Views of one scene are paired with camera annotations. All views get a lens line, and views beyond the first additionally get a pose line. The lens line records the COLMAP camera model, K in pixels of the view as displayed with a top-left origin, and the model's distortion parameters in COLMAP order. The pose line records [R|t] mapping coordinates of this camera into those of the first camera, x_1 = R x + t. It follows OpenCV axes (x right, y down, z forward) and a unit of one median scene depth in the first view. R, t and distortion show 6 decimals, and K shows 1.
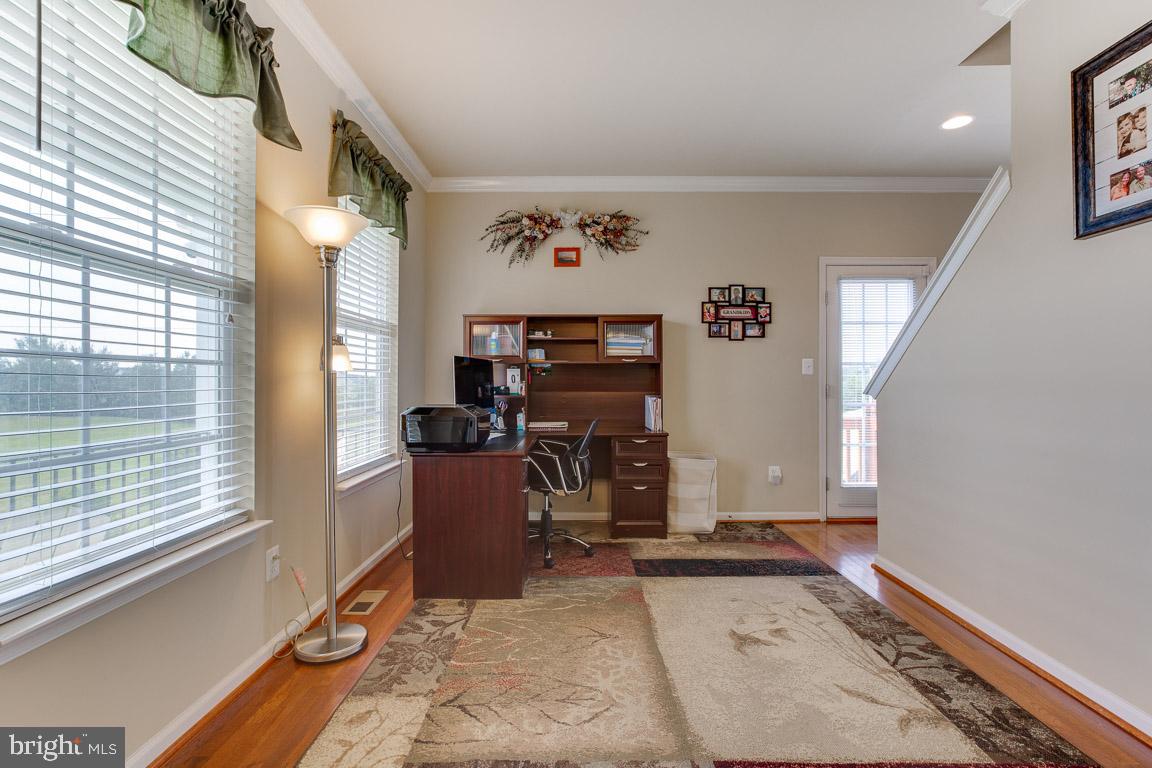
lens RADIAL K [[525.2, 0, 580.3], [0, 525.2, 381.3], [0, 0, 1]] dist [-0.037536, 0.019333]
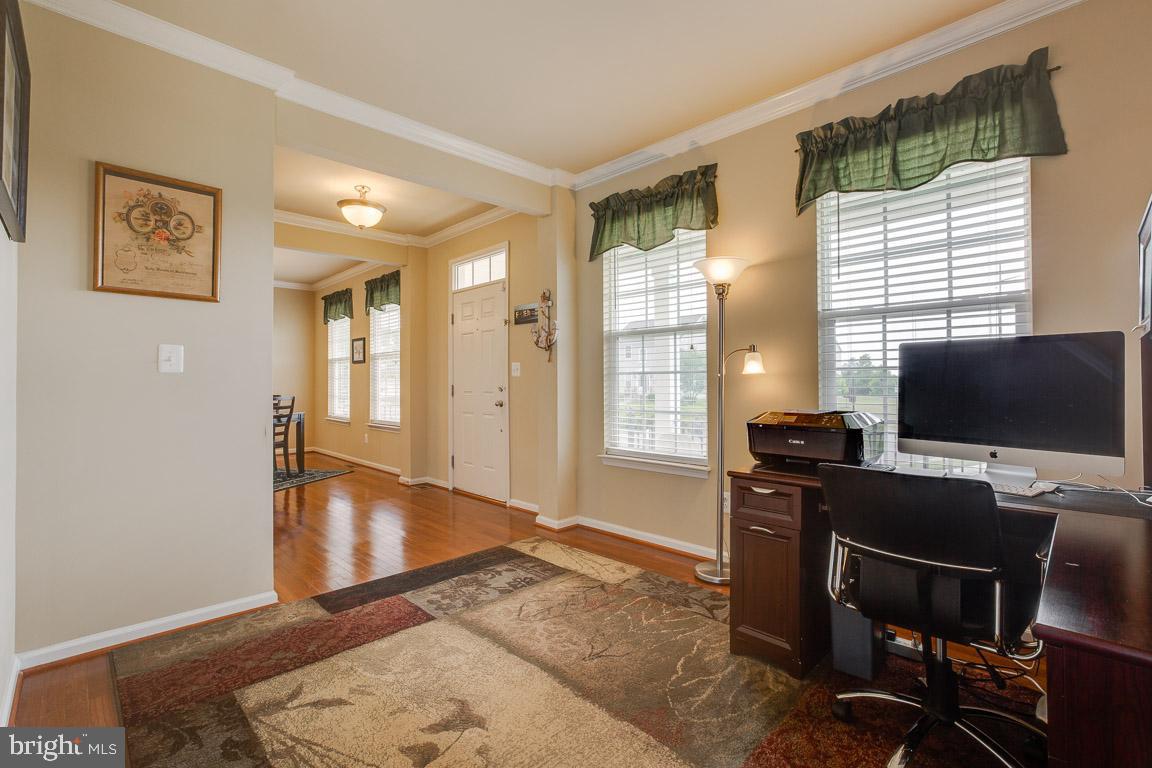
lens RADIAL K [[525.2, 0, 580.3], [0, 525.2, 381.3], [0, 0, 1]] dist [-0.037536, 0.019333]
pose [[-0.708841, 0.001202, -0.705367, 0.869713], [0.004349, 0.999987, -0.002666, -0.001827], [0.705355, -0.004957, -0.708837, 1.980405]]
